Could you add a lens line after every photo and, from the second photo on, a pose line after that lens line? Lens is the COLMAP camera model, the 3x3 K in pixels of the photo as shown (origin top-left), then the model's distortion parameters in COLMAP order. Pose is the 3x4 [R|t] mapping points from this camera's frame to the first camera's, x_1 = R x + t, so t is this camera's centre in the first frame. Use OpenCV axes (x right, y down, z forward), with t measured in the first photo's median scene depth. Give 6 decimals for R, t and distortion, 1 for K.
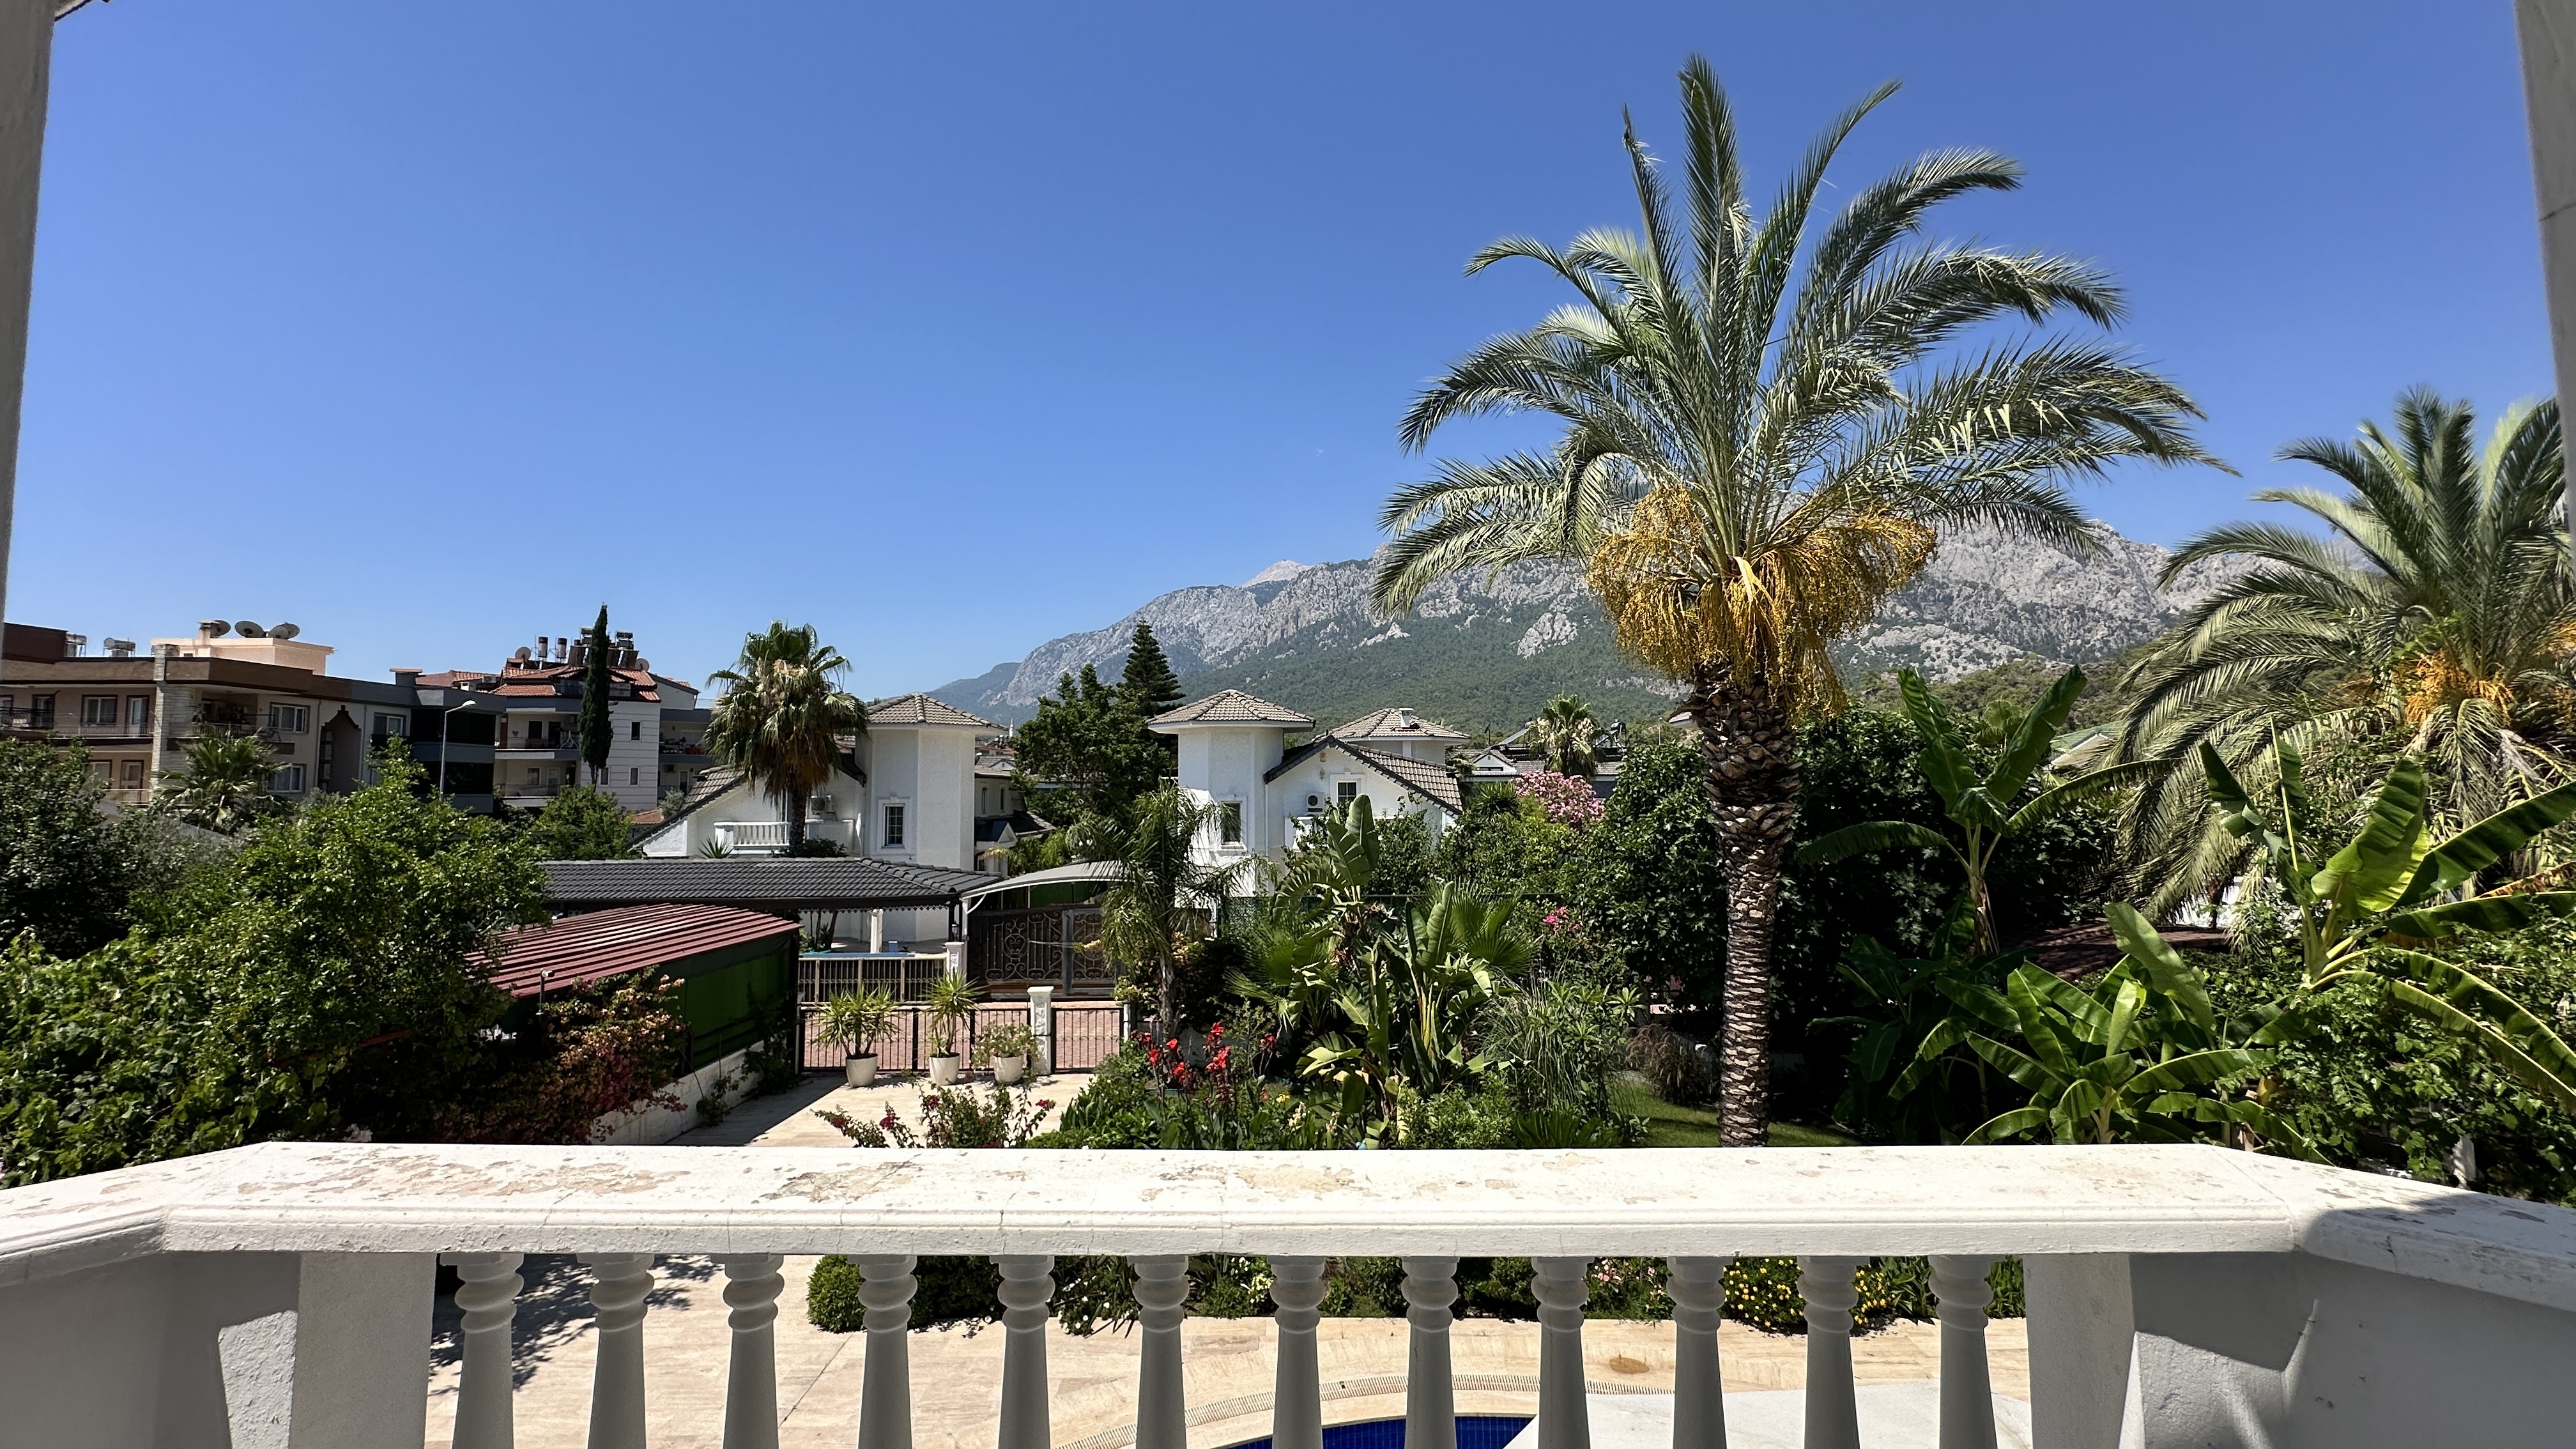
lens RADIAL K [[1026.2, 0, 1281.3], [0, 1026.2, 721.8], [0, 0, 1]] dist [0.000792, 0.000213]
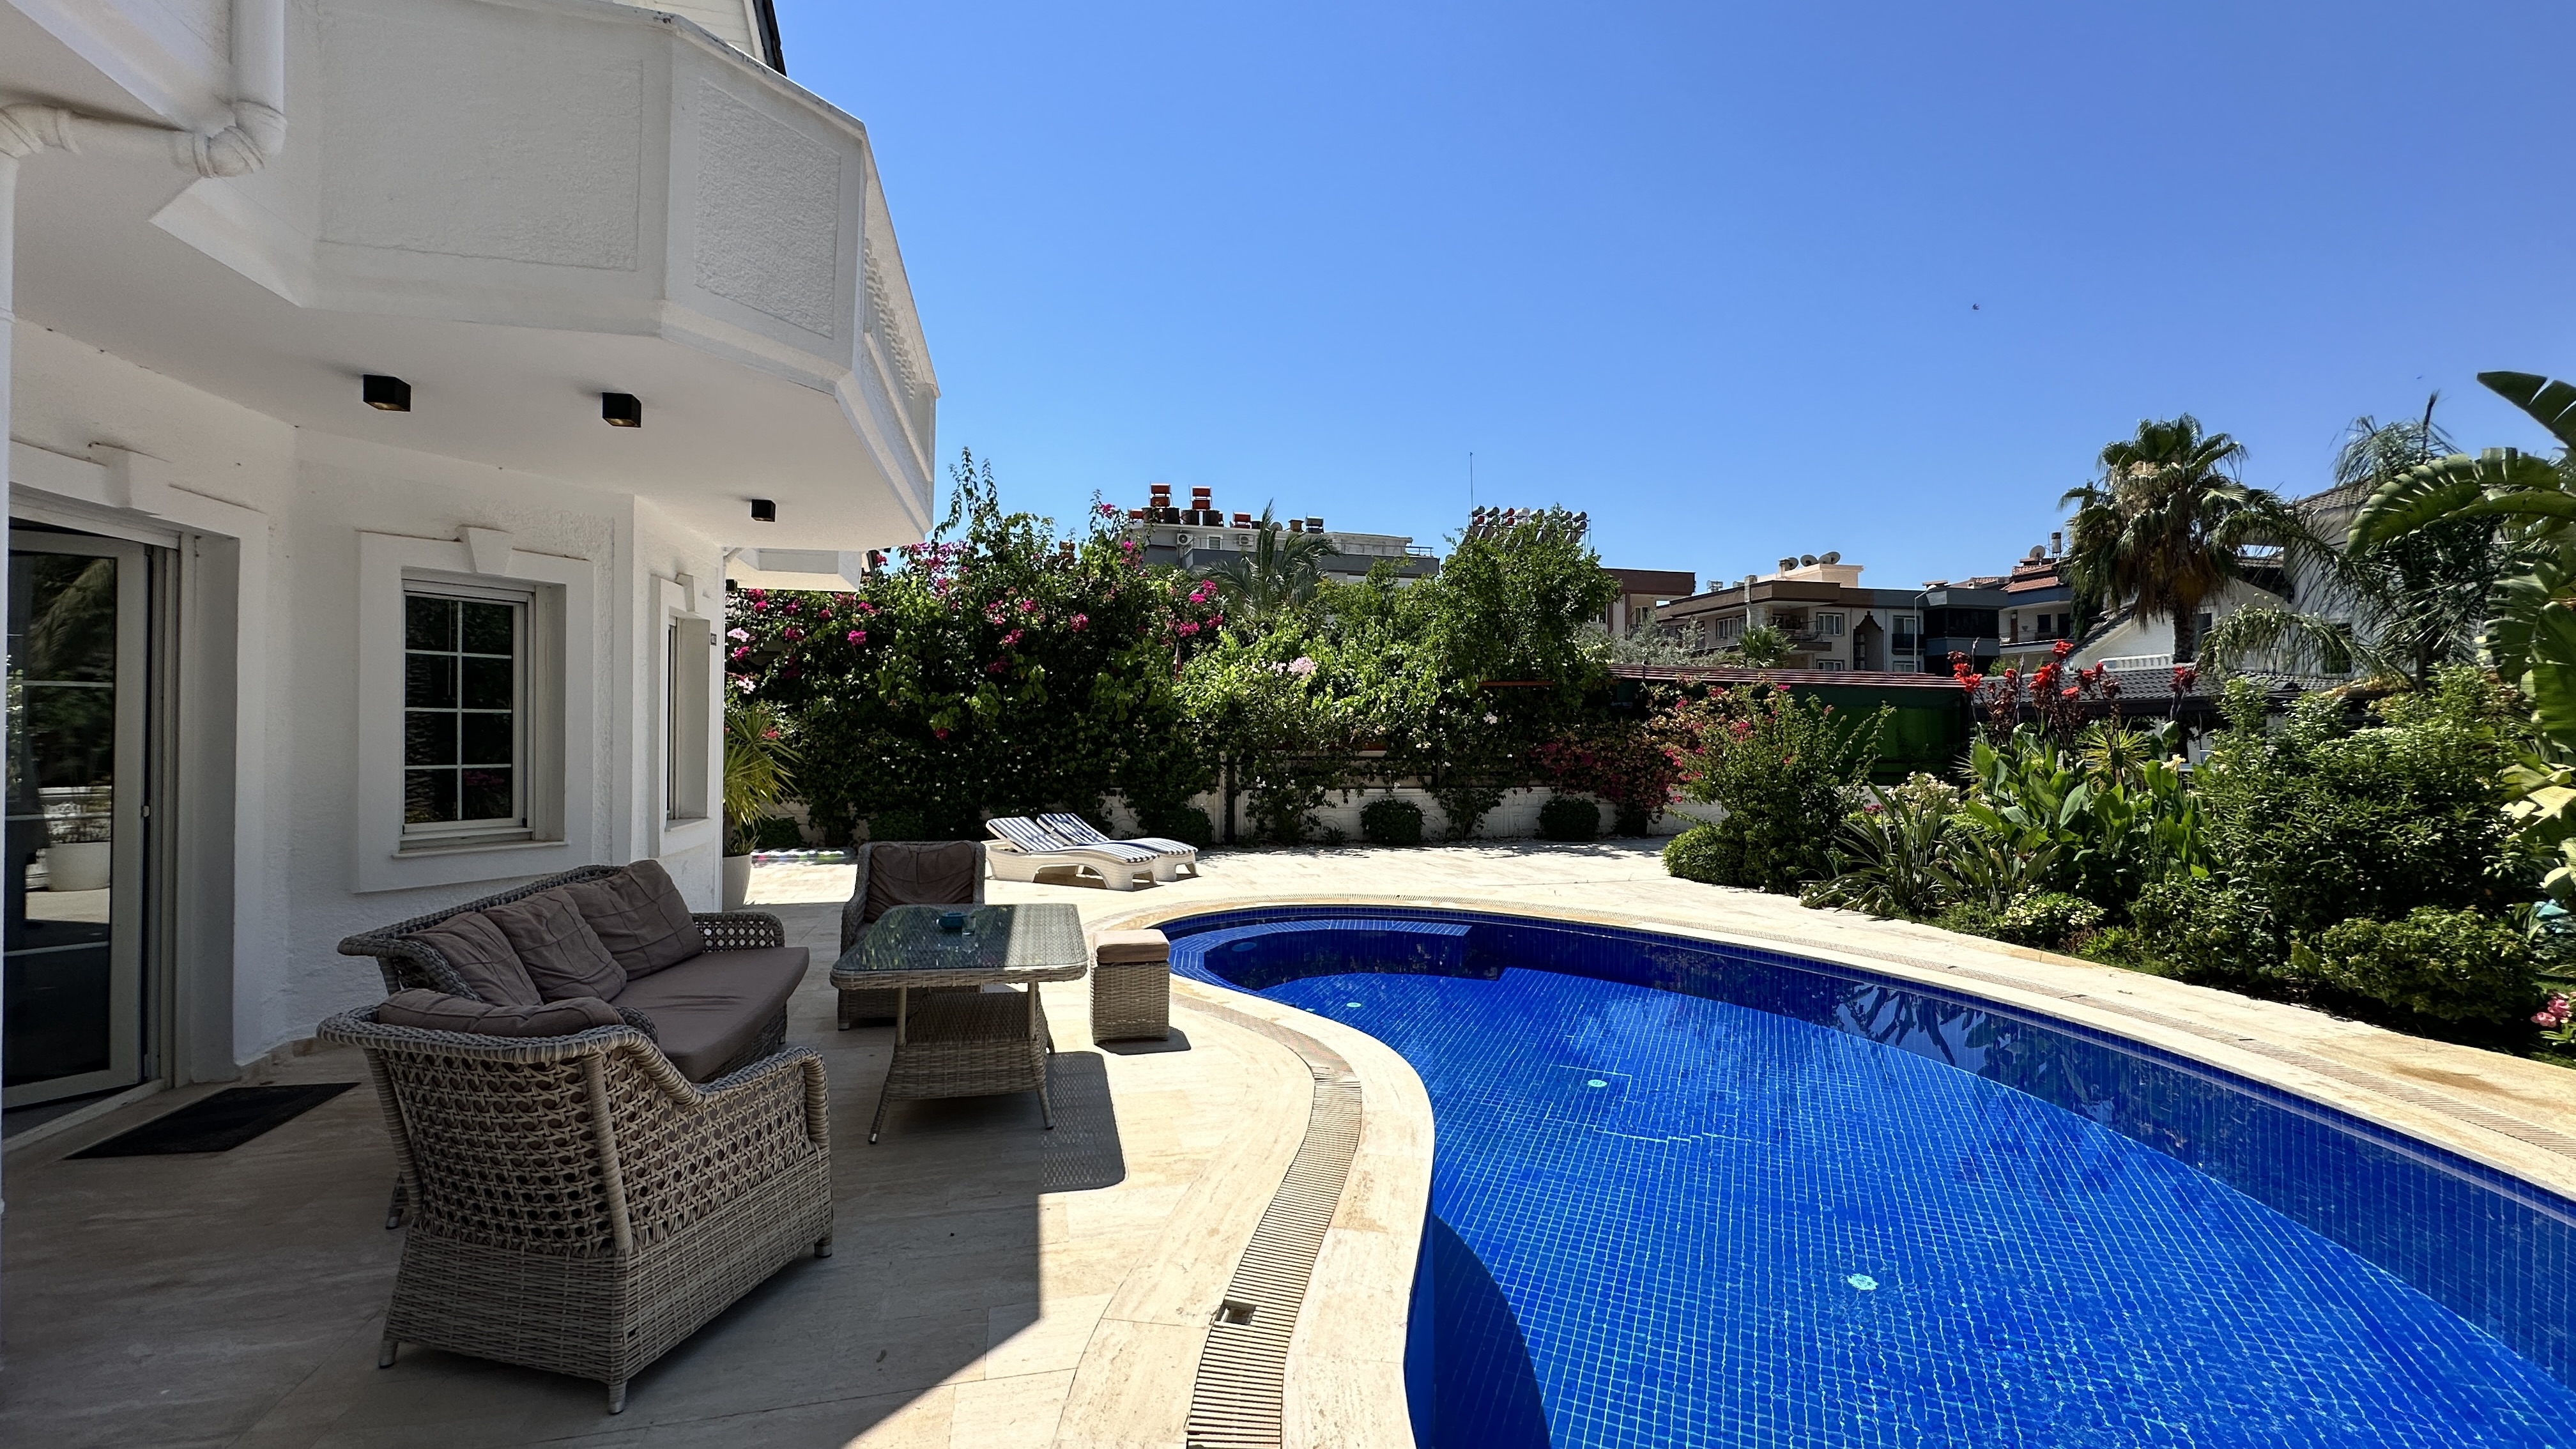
lens RADIAL K [[1029.6, 0, 1284.0], [0, 1029.6, 724.1], [0, 0, 1]] dist [-0.002947, 0.000665]
pose [[0.232462, -0.005153, -0.972592, 0.182651], [0.067825, 0.997637, 0.010925, 0.099224], [0.970238, -0.068506, 0.232262, 0.070738]]
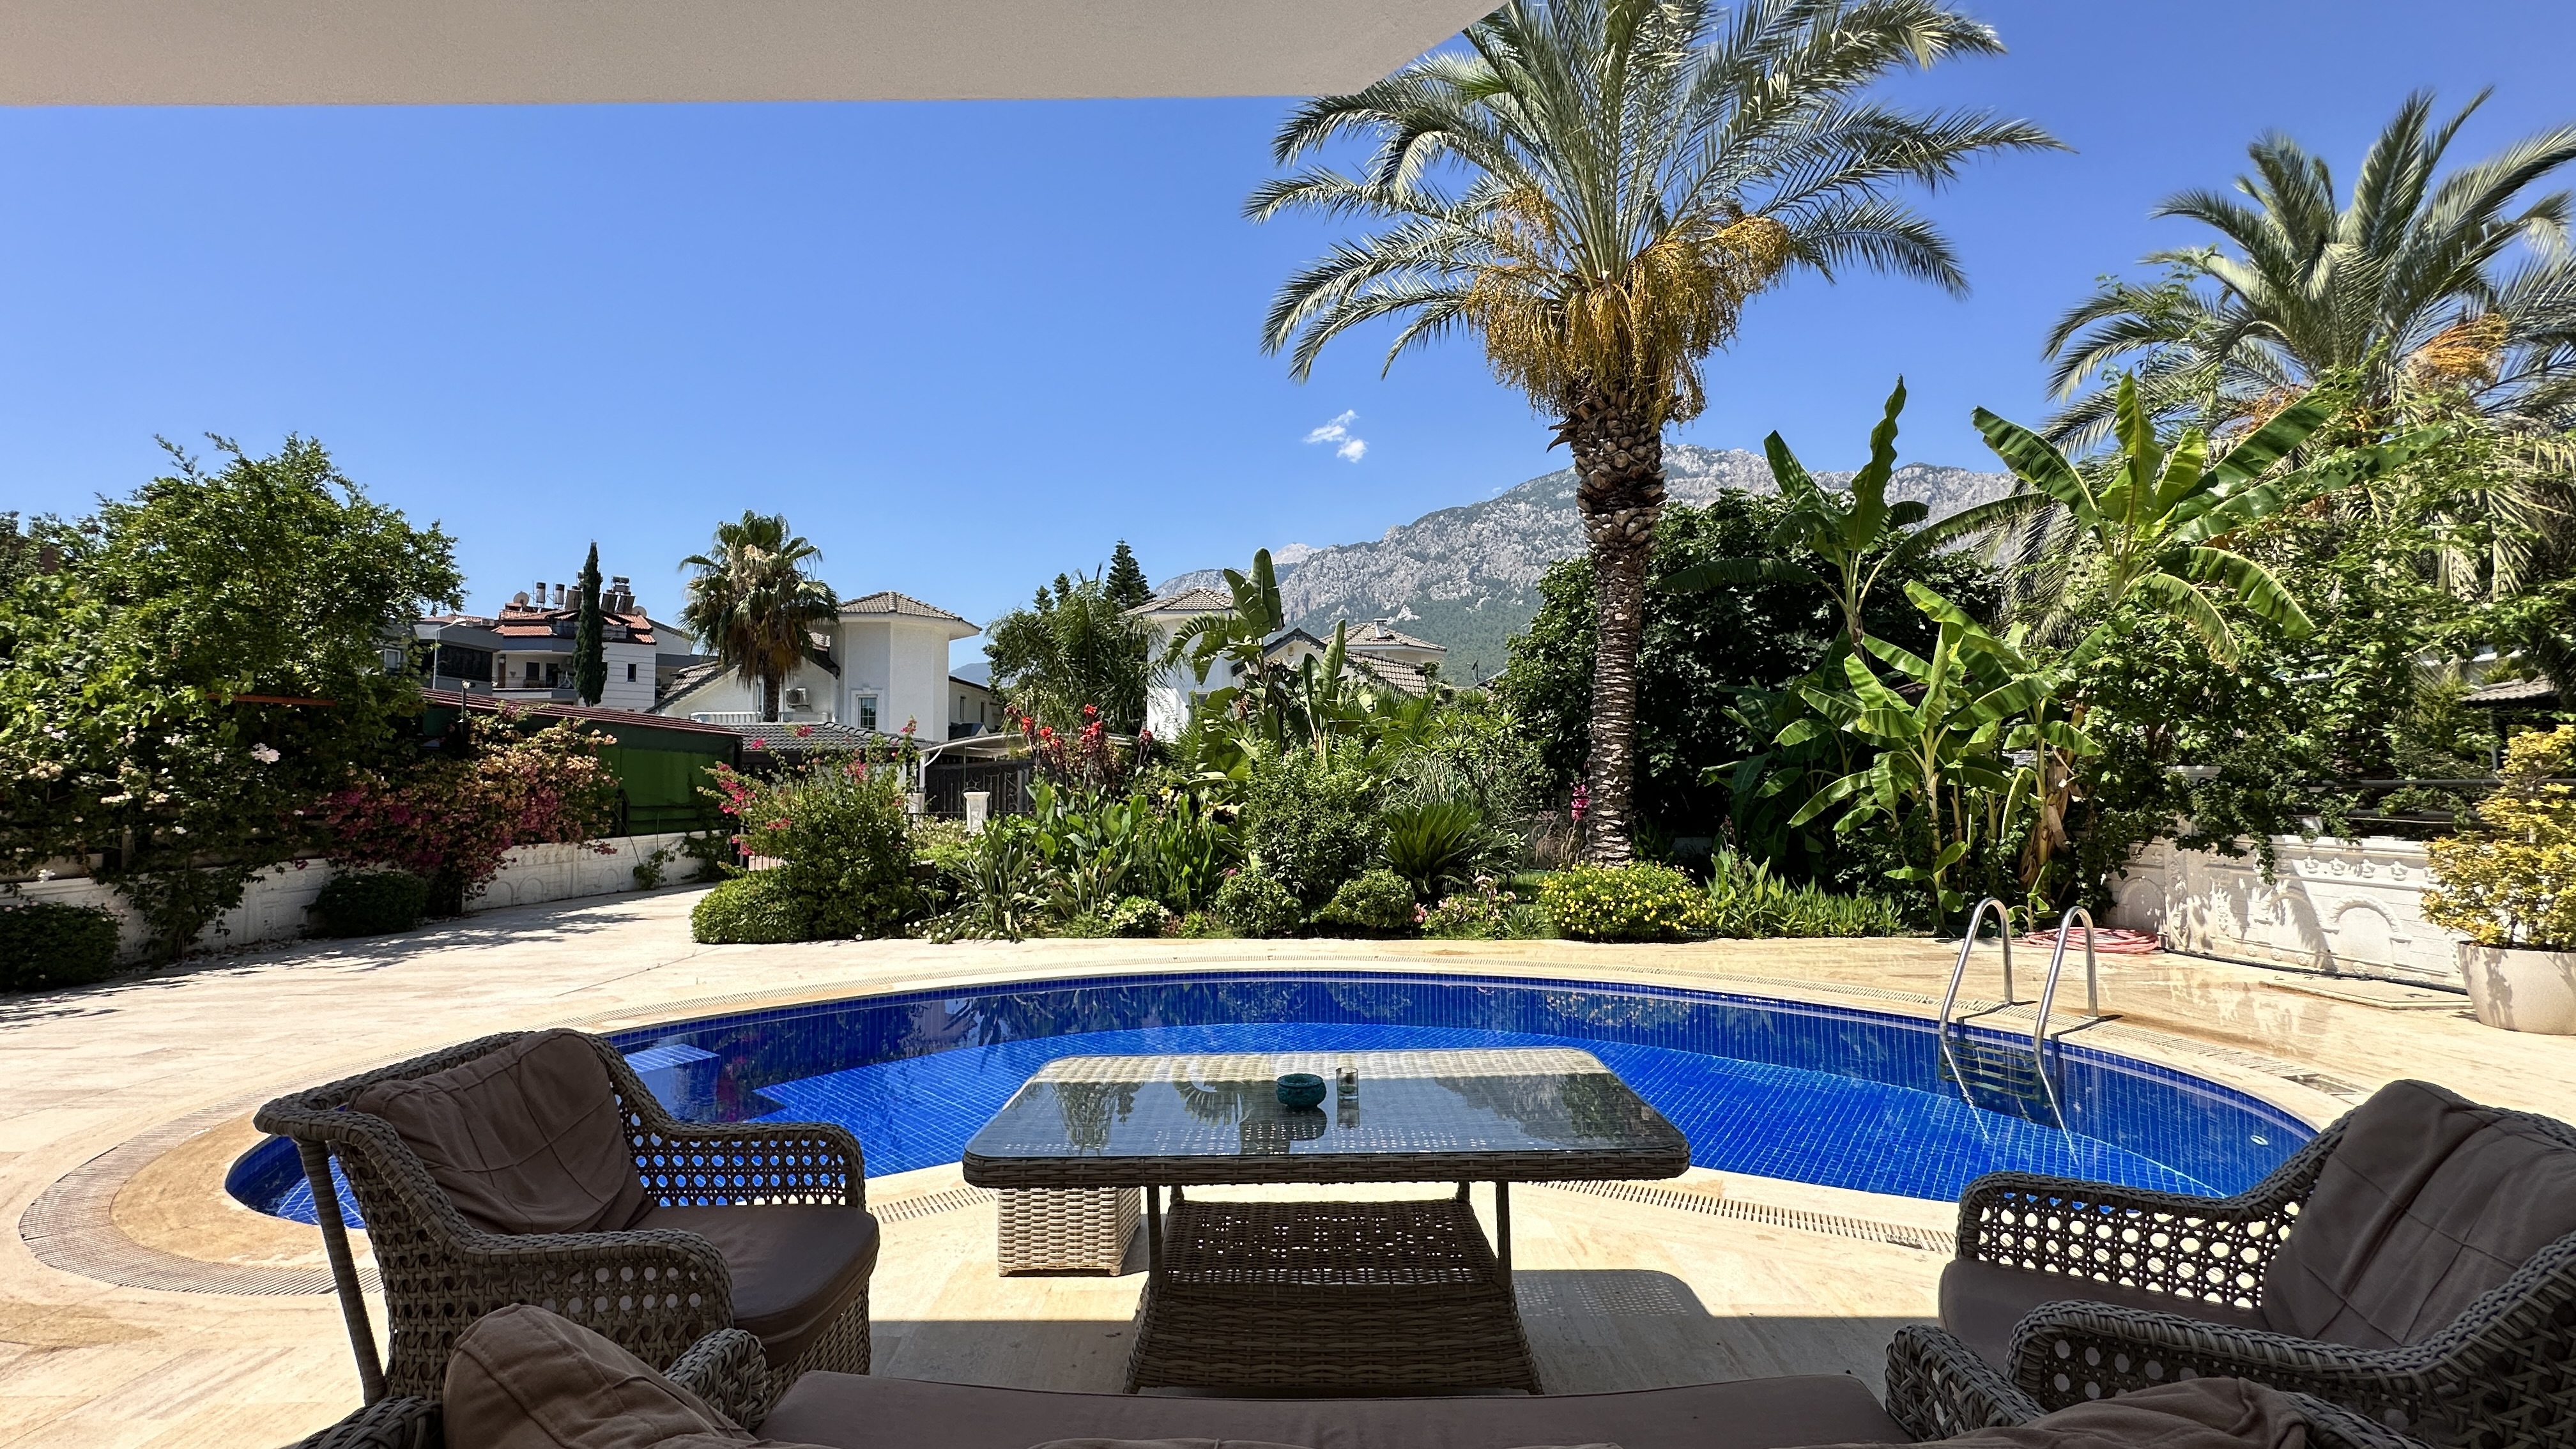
lens RADIAL K [[1029.6, 0, 1284.0], [0, 1029.6, 724.1], [0, 0, 1]] dist [-0.002947, 0.000665]
pose [[0.999970, -0.000238, -0.007700, 0.044554], [0.000370, 0.999854, 0.017103, 0.095124], [0.007695, -0.017105, 0.999824, -0.015135]]
